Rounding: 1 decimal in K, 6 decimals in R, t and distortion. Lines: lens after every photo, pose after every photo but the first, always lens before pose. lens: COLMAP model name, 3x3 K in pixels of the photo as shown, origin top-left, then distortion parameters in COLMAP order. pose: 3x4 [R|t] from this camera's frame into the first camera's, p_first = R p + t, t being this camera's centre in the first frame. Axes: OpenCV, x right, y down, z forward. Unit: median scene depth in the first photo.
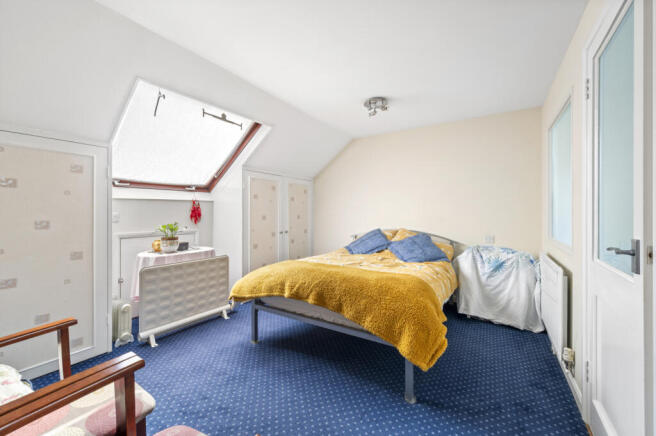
lens RADIAL K [[267.3, 0, 324.2], [0, 267.3, 211.0], [0, 0, 1]] dist [-0.001158, -0.000044]
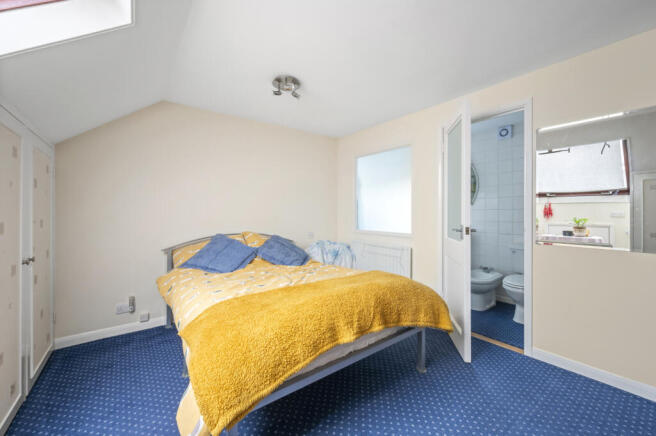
lens RADIAL K [[267.3, 0, 324.2], [0, 267.3, 211.0], [0, 0, 1]] dist [-0.001158, -0.000044]
pose [[0.327185, 0.005934, 0.944942, -0.569051], [-0.000430, 0.999981, -0.006131, 0.004881], [-0.944960, 0.001600, 0.327181, 0.615829]]
